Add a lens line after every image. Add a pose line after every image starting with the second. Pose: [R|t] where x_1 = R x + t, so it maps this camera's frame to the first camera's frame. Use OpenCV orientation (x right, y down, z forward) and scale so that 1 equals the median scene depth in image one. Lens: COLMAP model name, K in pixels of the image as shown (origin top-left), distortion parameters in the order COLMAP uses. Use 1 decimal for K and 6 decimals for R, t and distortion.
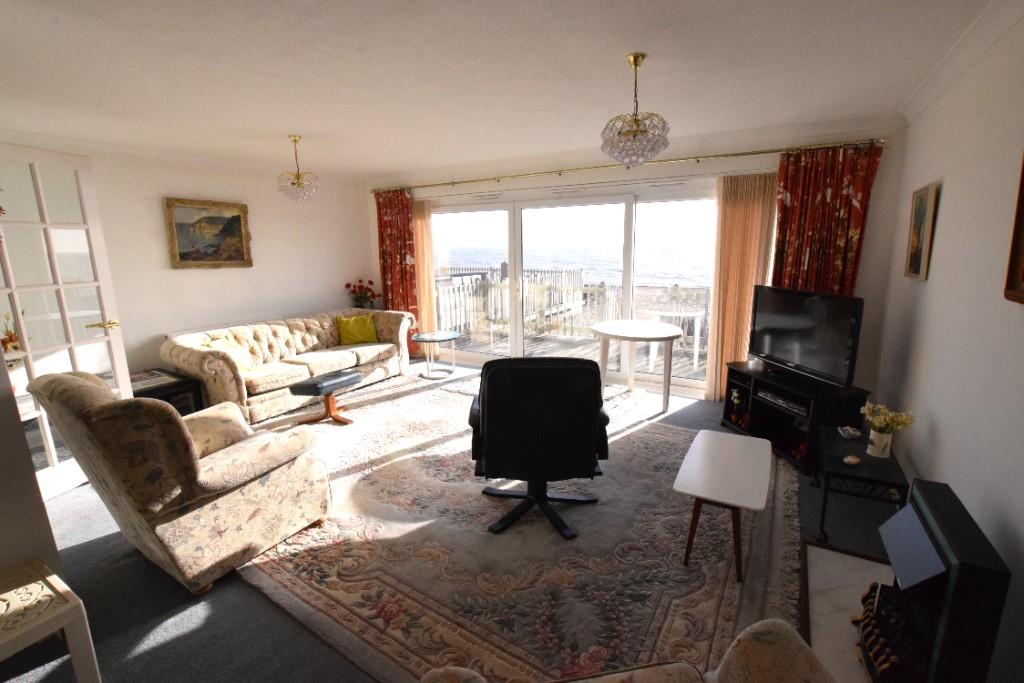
lens RADIAL K [[446.0, 0, 512.0], [0, 446.0, 340.6], [0, 0, 1]] dist [-0.035151, -0.000436]
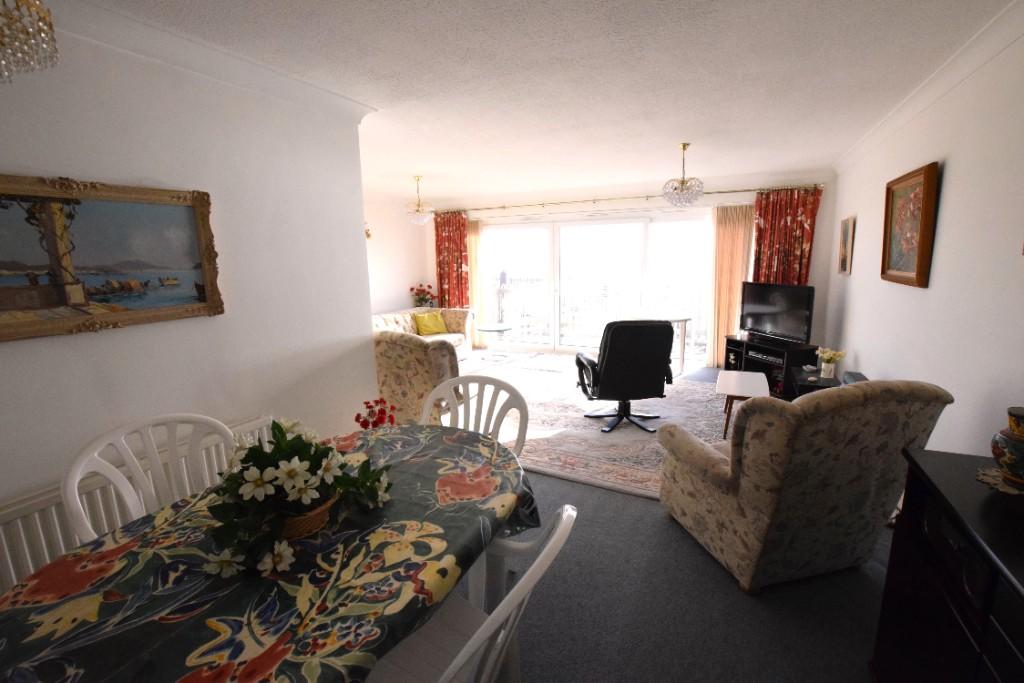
lens RADIAL K [[446.0, 0, 511.3], [0, 446.0, 339.9], [0, 0, 1]] dist [-0.035151, -0.000436]
pose [[0.996735, -0.020448, 0.078111, -0.327600], [0.022407, 0.999454, -0.024288, 0.084160], [-0.077572, 0.025959, 0.996649, -0.389322]]
